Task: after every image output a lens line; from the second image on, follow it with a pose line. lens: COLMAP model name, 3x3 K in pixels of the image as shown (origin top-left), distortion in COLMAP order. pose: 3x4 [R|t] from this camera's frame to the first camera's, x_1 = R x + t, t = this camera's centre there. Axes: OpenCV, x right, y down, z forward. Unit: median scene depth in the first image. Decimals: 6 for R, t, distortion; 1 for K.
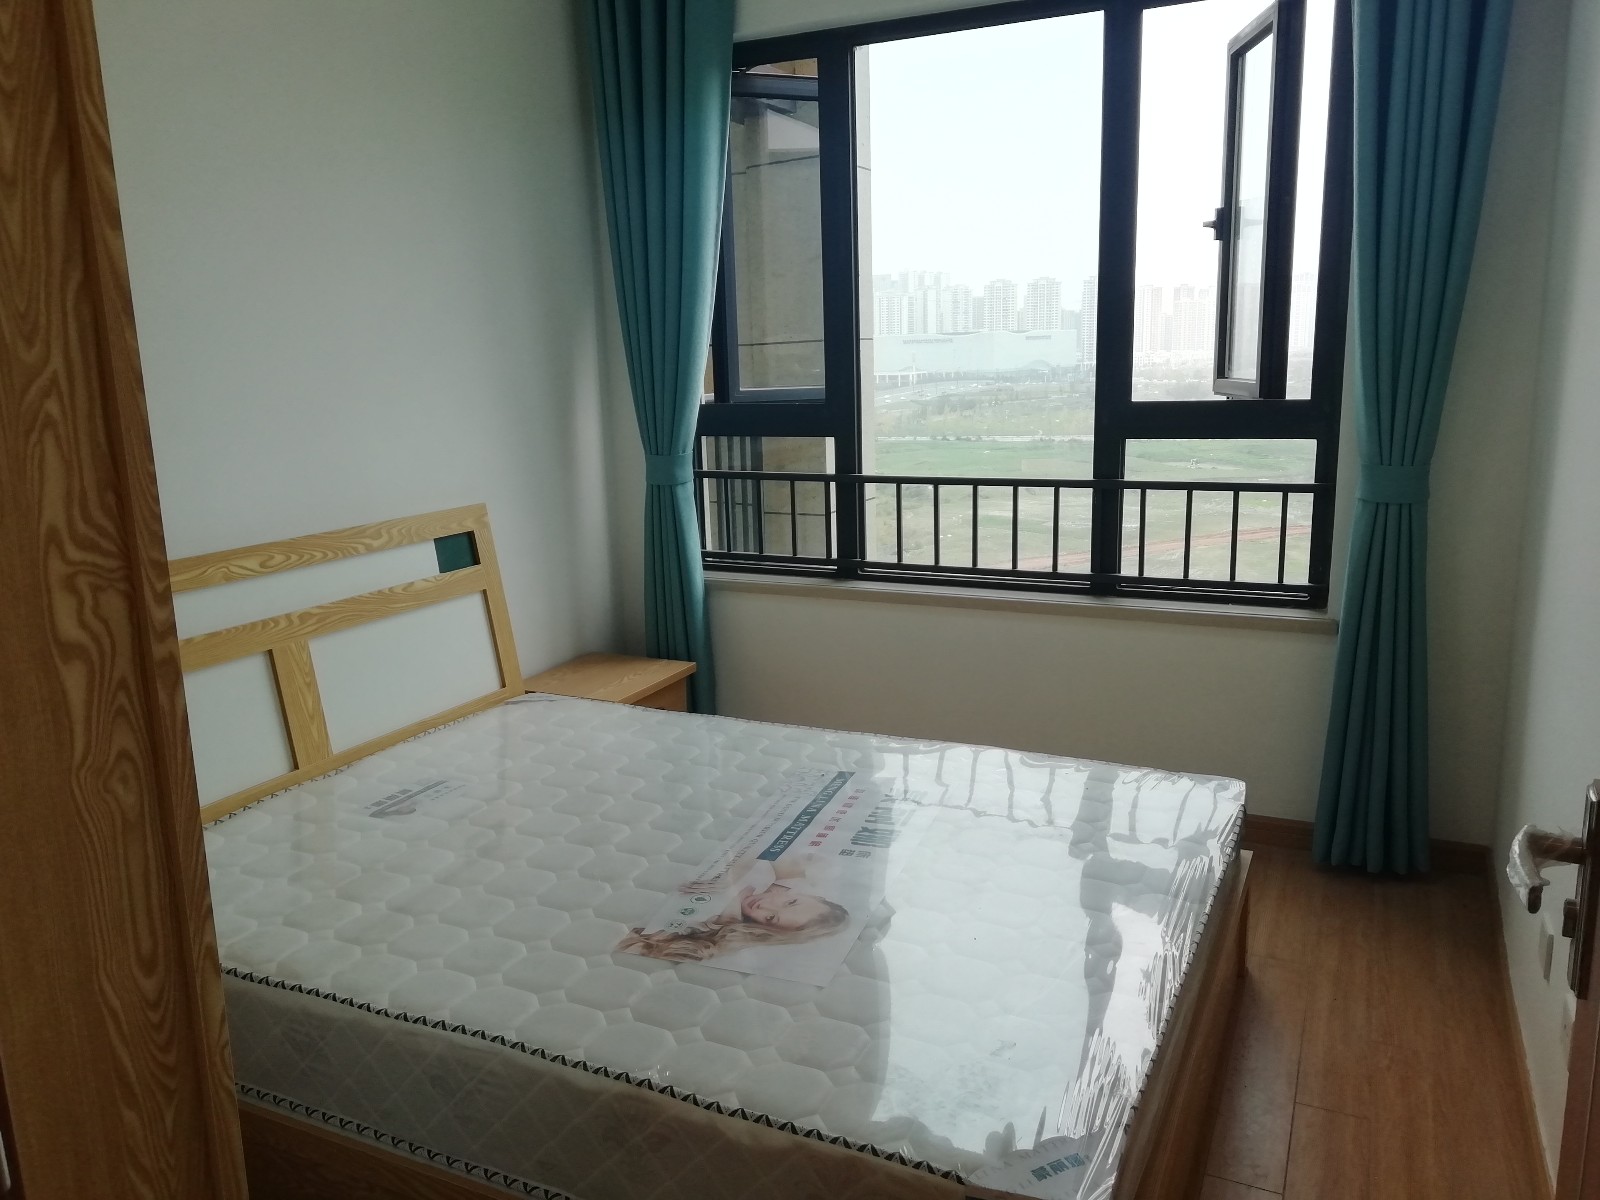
lens RADIAL K [[1178.8, 0, 800.0], [0, 1178.8, 600.0], [0, 0, 1]] dist [0.048086, -0.004206]
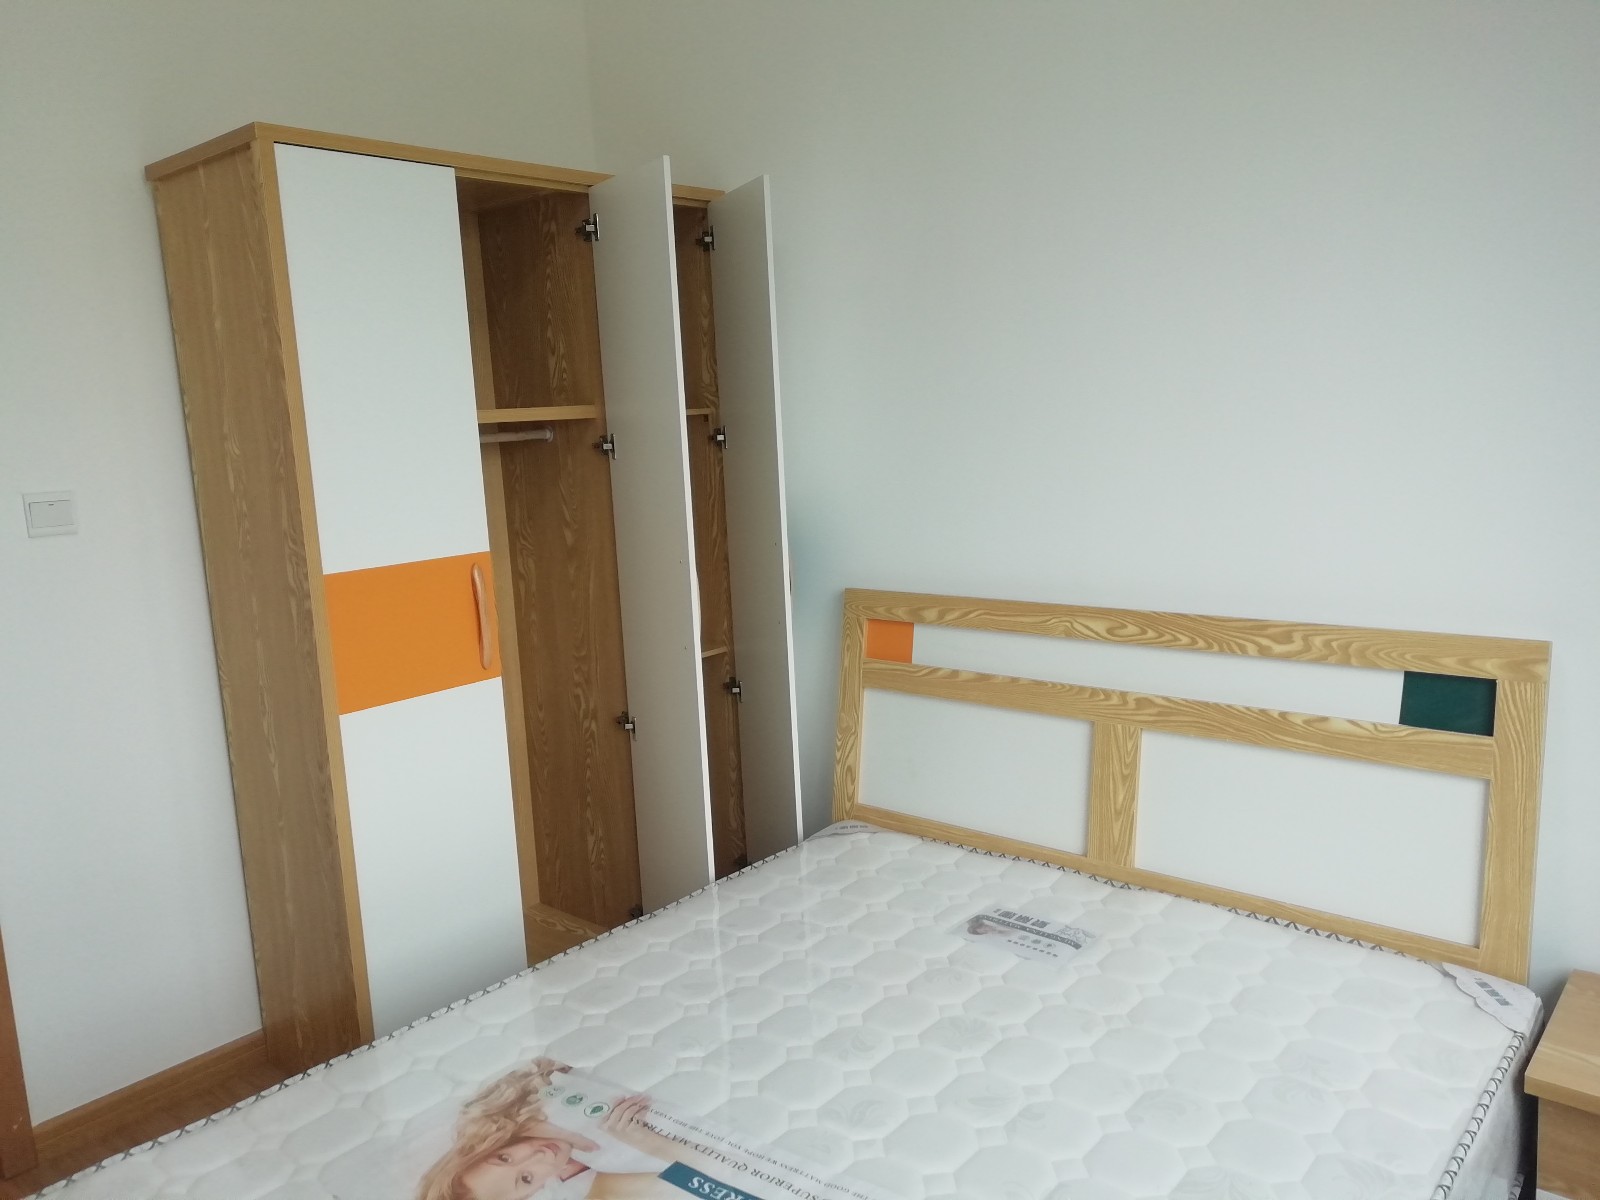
lens RADIAL K [[1178.8, 0, 800.0], [0, 1178.8, 600.0], [0, 0, 1]] dist [0.048086, -0.004206]
pose [[-0.248738, 0.194584, -0.948824, 0.452317], [-0.146669, 0.960749, 0.235479, -0.227369], [0.957401, 0.197736, -0.210435, 0.949648]]
